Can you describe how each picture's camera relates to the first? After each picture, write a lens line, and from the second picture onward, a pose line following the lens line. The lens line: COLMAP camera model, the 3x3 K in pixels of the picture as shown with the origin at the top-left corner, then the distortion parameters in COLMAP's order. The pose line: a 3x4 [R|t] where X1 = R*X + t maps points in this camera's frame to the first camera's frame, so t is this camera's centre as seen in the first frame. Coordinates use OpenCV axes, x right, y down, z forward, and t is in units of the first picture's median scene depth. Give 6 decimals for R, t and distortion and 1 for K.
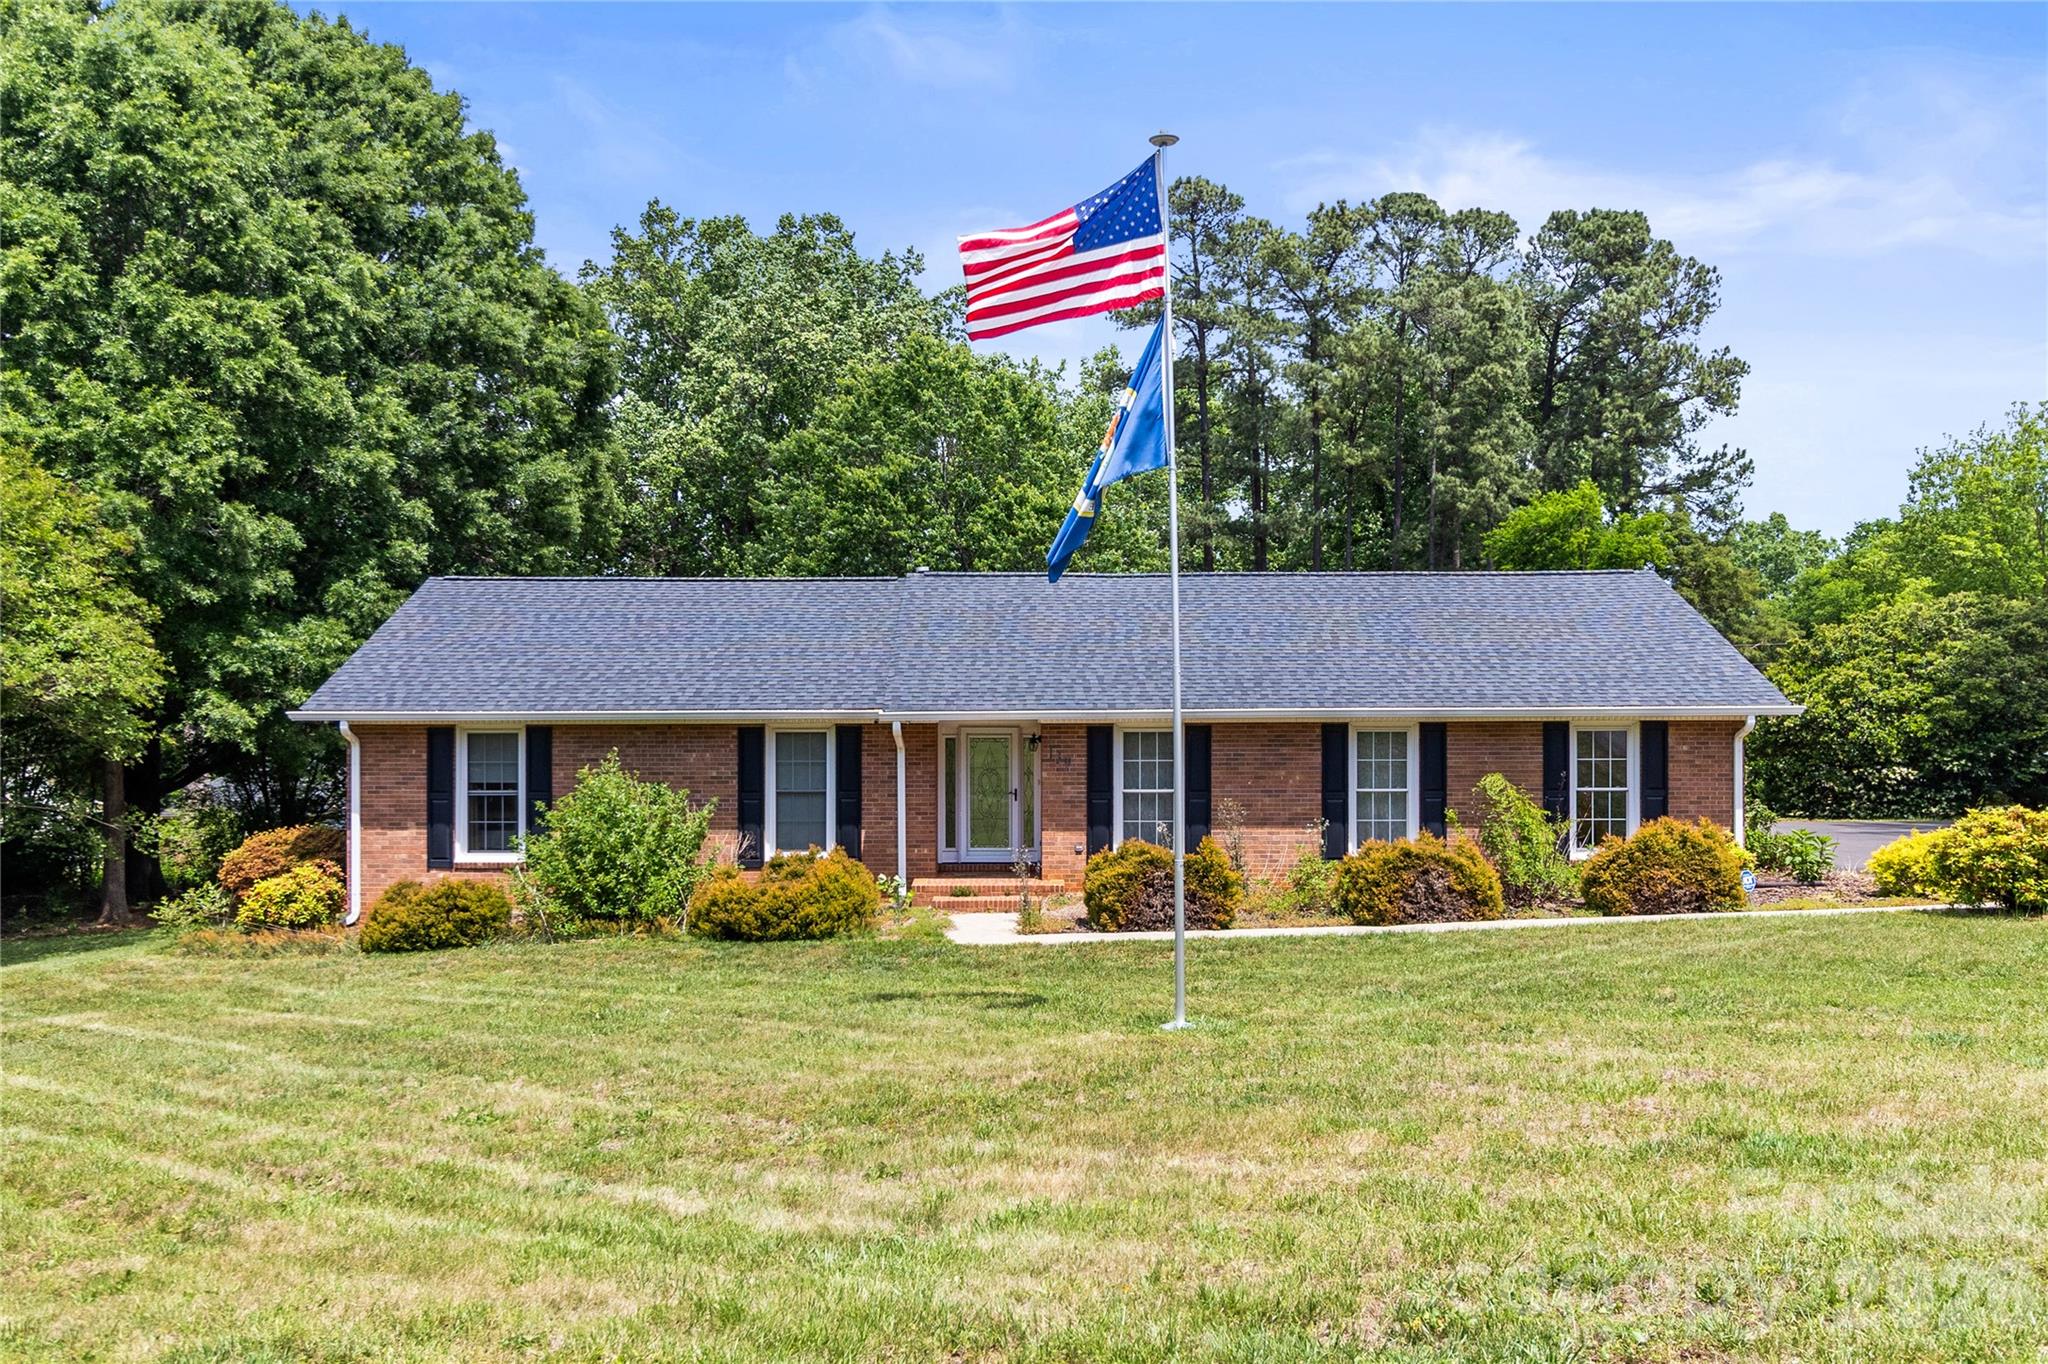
lens RADIAL K [[1590.6, 0, 1024.0], [0, 1590.6, 682.0], [0, 0, 1]] dist [0.001102, 0.003362]
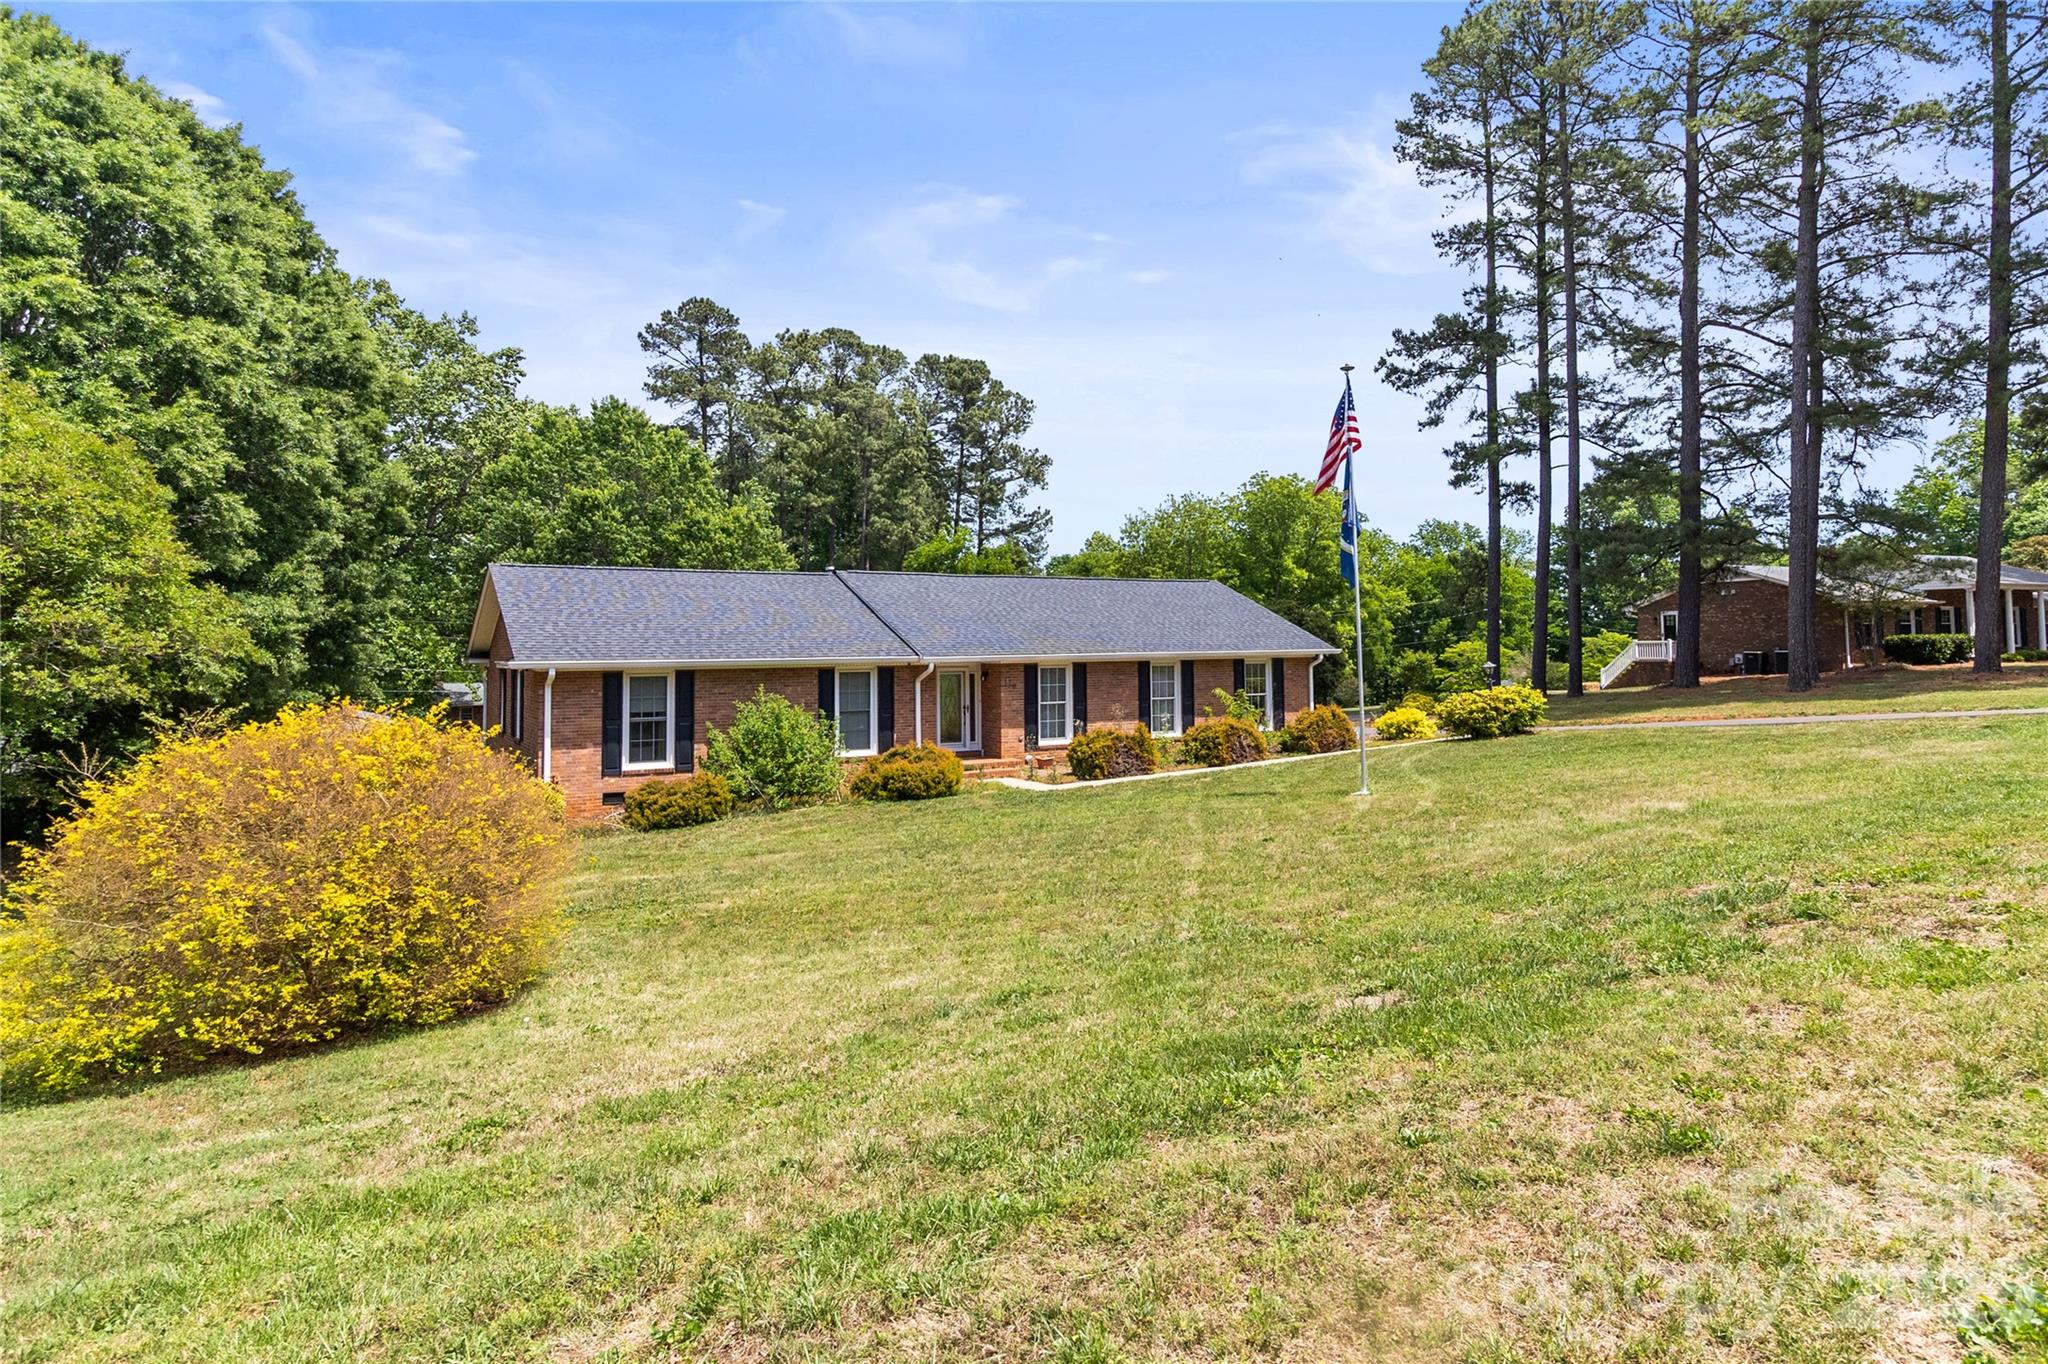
lens RADIAL K [[1146.9, 0, 1018.4], [0, 1146.9, 599.4], [0, 0, 1]] dist [0.000274, 0.000088]
pose [[0.859594, 0.015217, 0.510750, -0.679962], [0.011389, 0.998738, -0.048924, 0.020850], [-0.510850, 0.047872, 0.858336, -0.042736]]
